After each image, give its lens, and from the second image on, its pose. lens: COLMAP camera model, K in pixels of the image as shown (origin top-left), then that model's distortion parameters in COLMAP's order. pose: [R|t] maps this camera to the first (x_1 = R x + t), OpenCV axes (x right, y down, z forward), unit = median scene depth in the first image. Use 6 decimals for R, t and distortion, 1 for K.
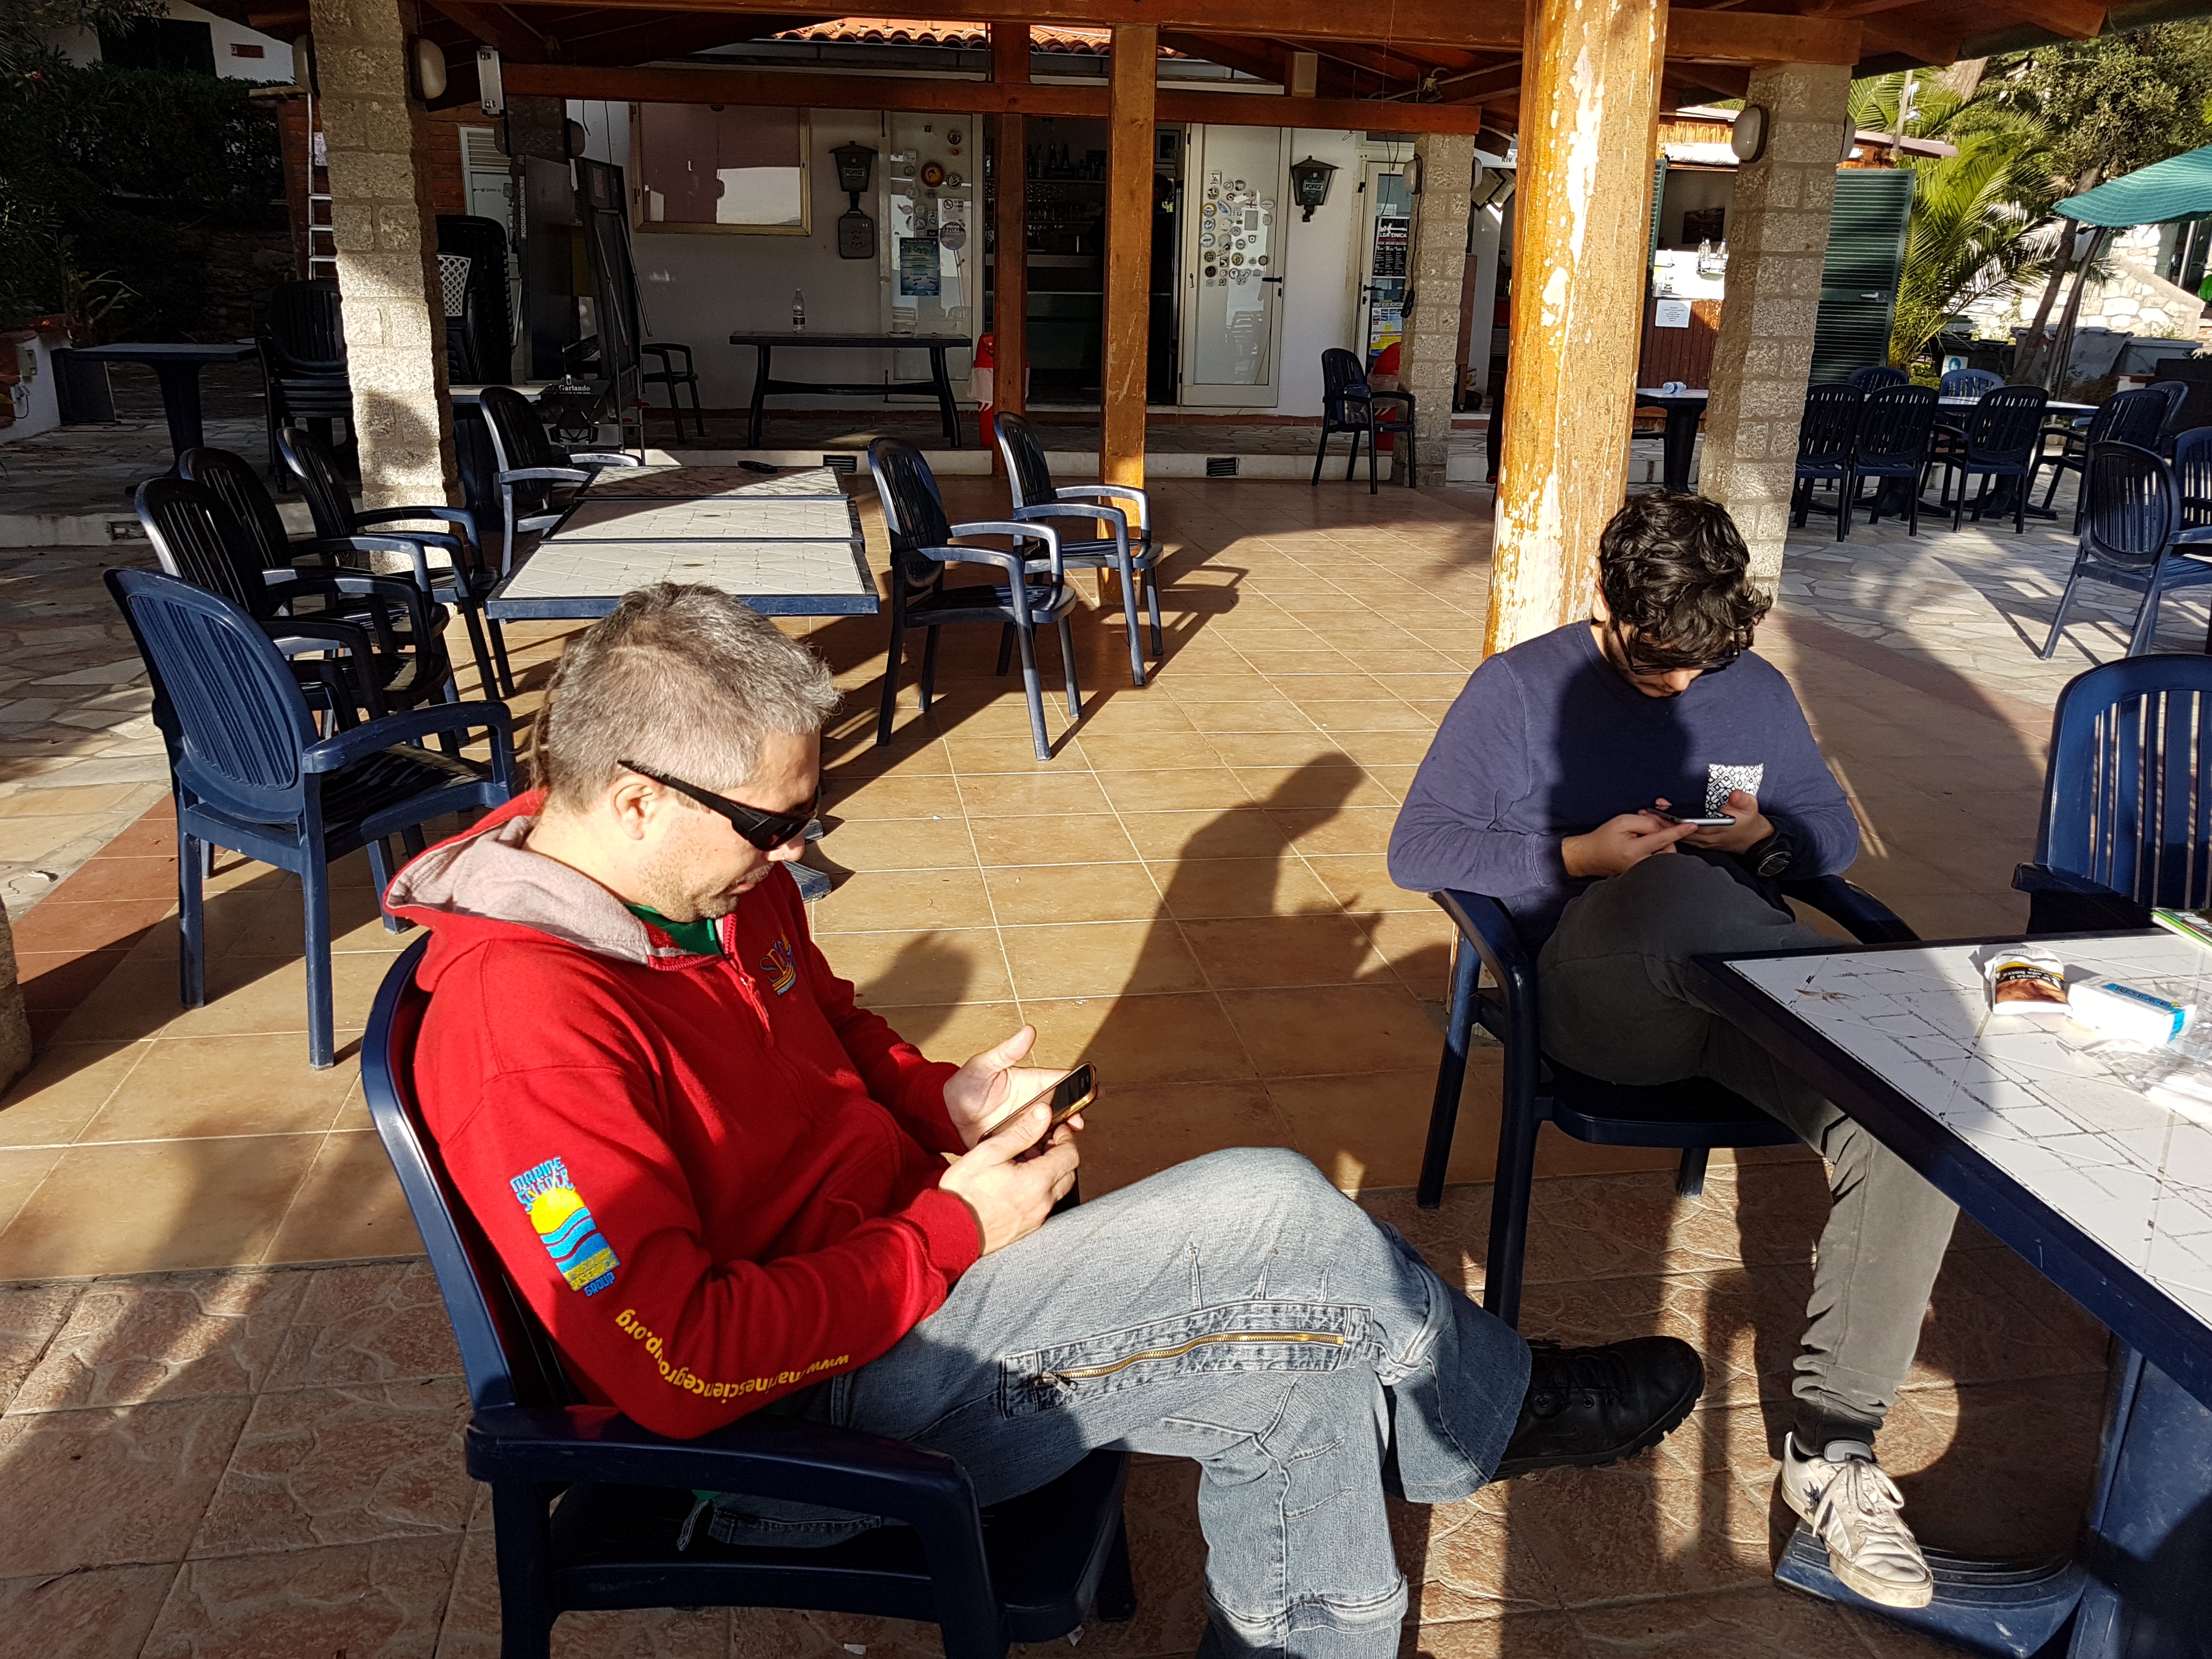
lens RADIAL K [[1824.3, 0, 1104.7], [0, 1824.3, 828.0], [0, 0, 1]] dist [0.005548, 0.002024]
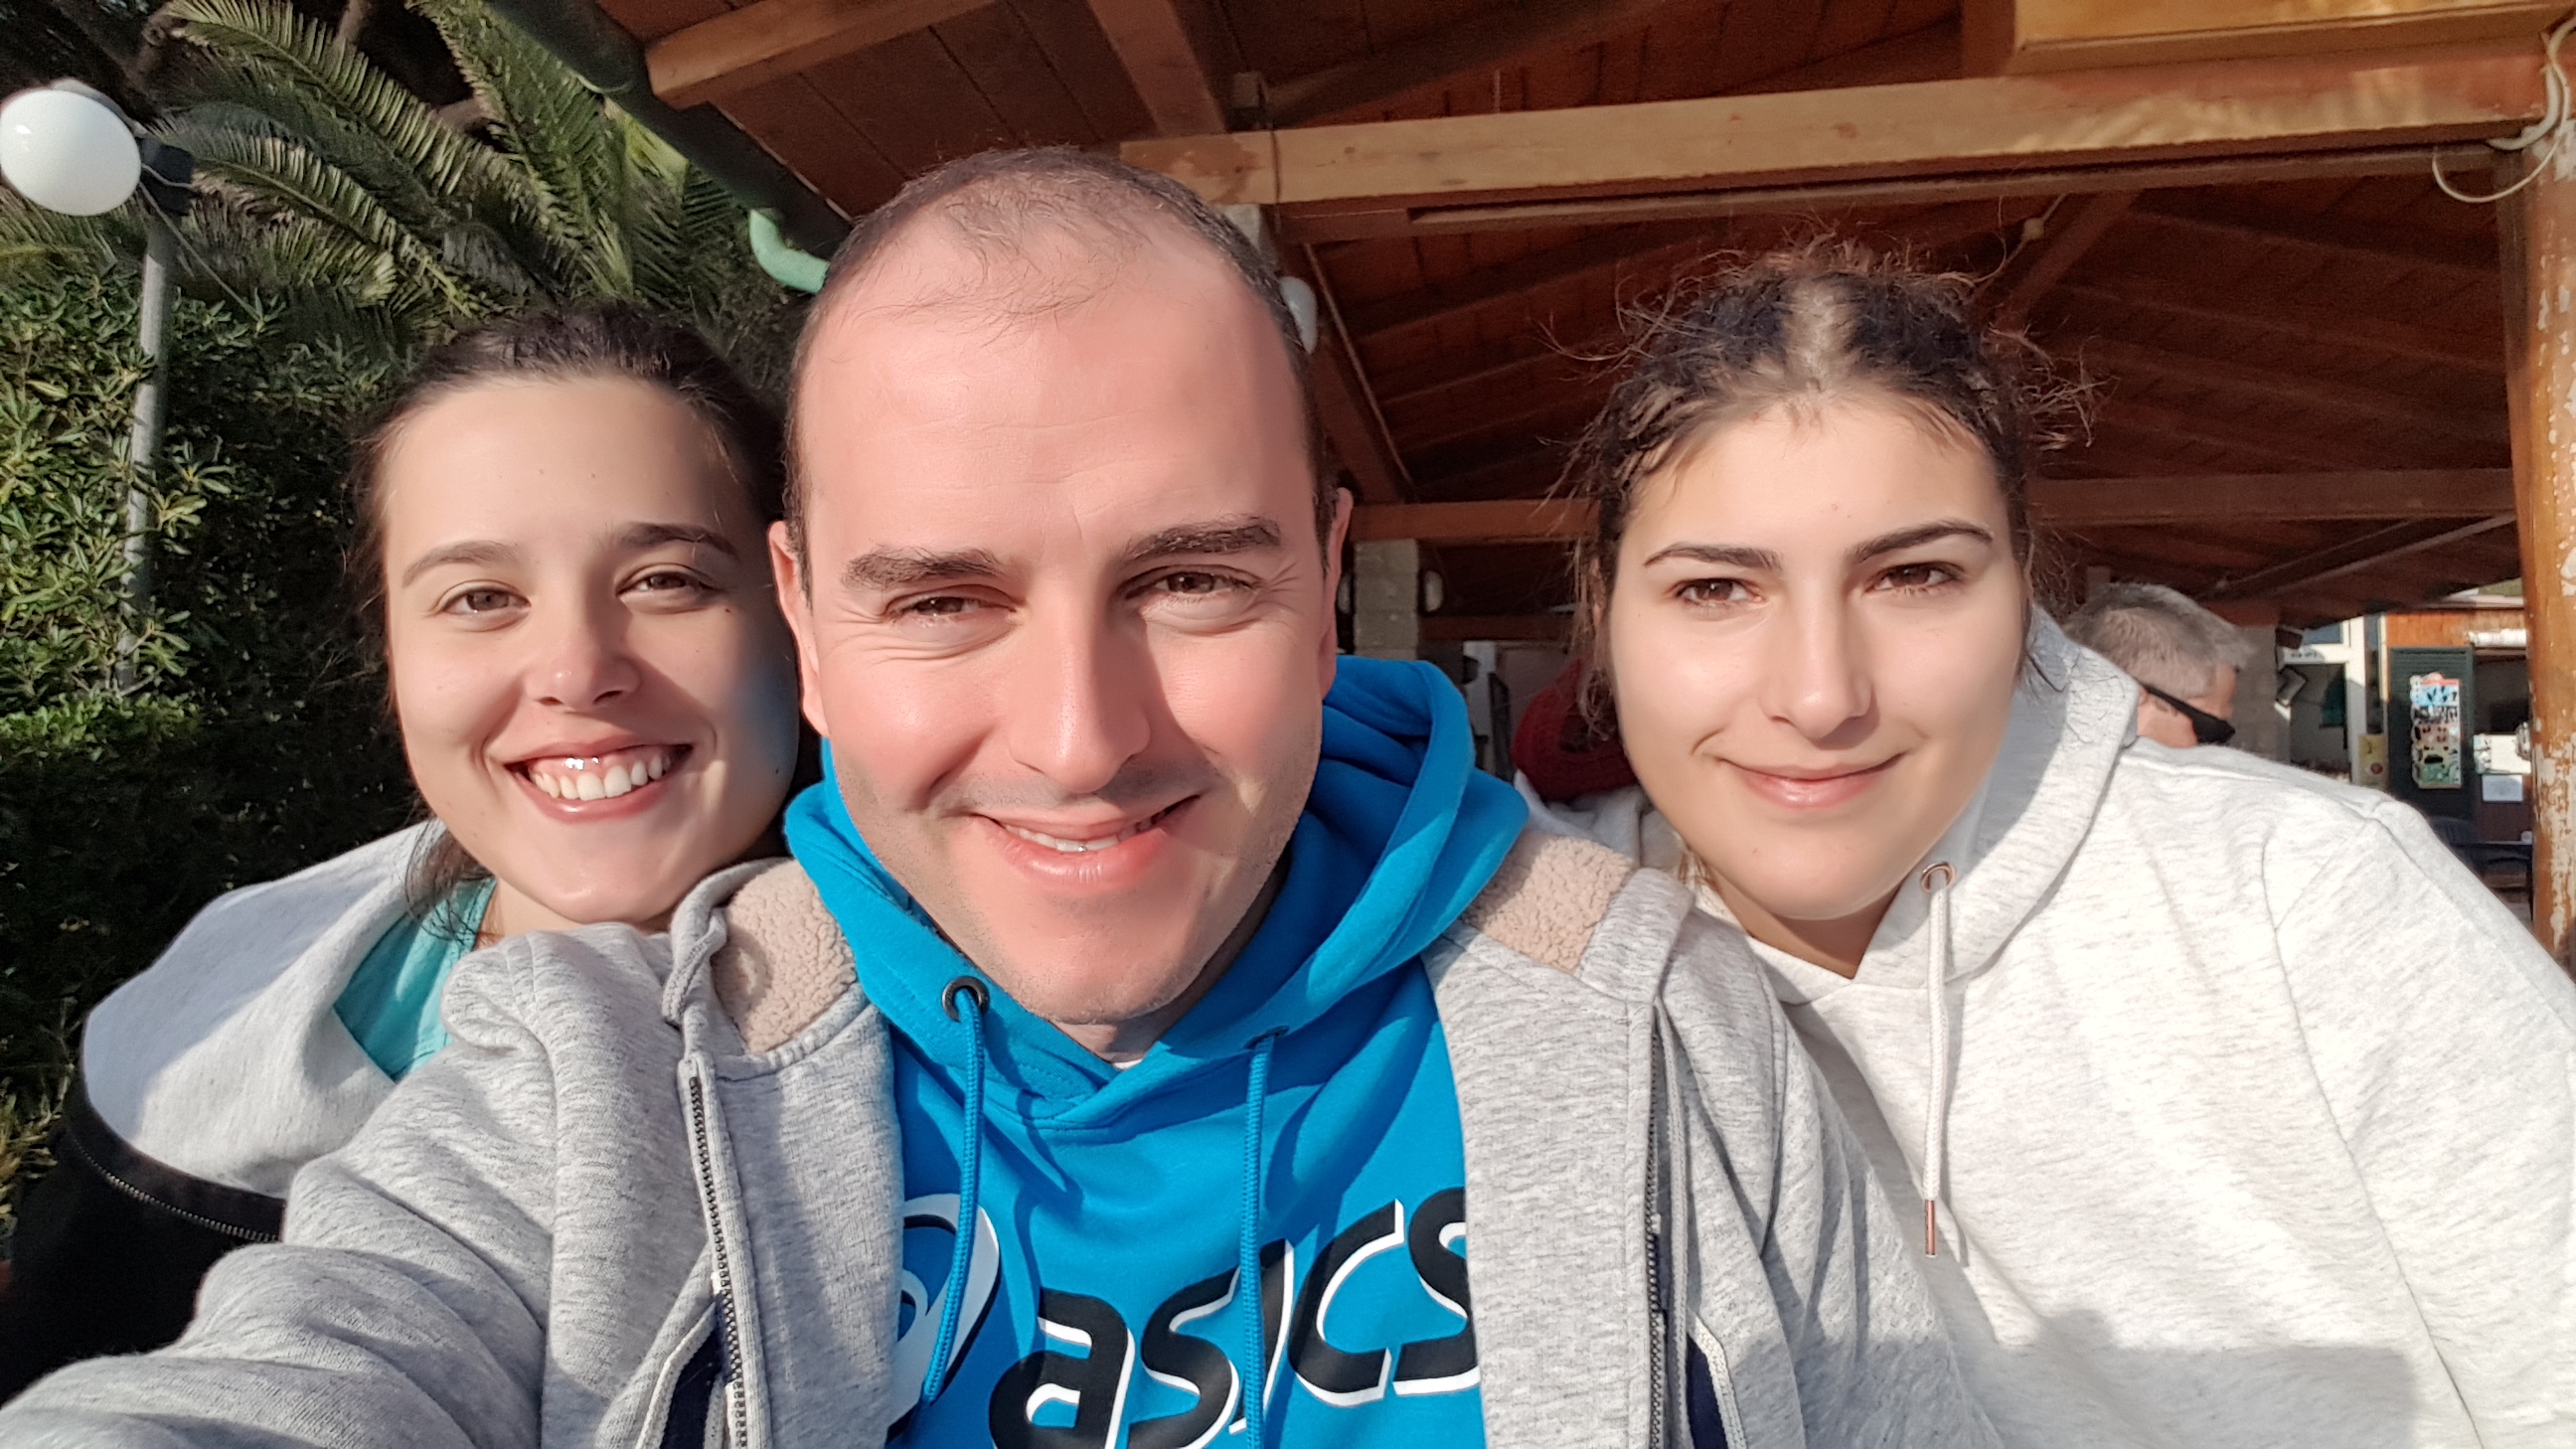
lens RADIAL K [[1615.5, 0, 1288.2], [0, 1615.5, 725.5], [0, 0, 1]] dist [-0.004045, -0.001556]
pose [[0.942392, -0.037985, -0.332347, -0.075880], [-0.076423, 0.942807, -0.324460, 0.079686], [0.325664, 0.331168, 0.885591, -0.069004]]
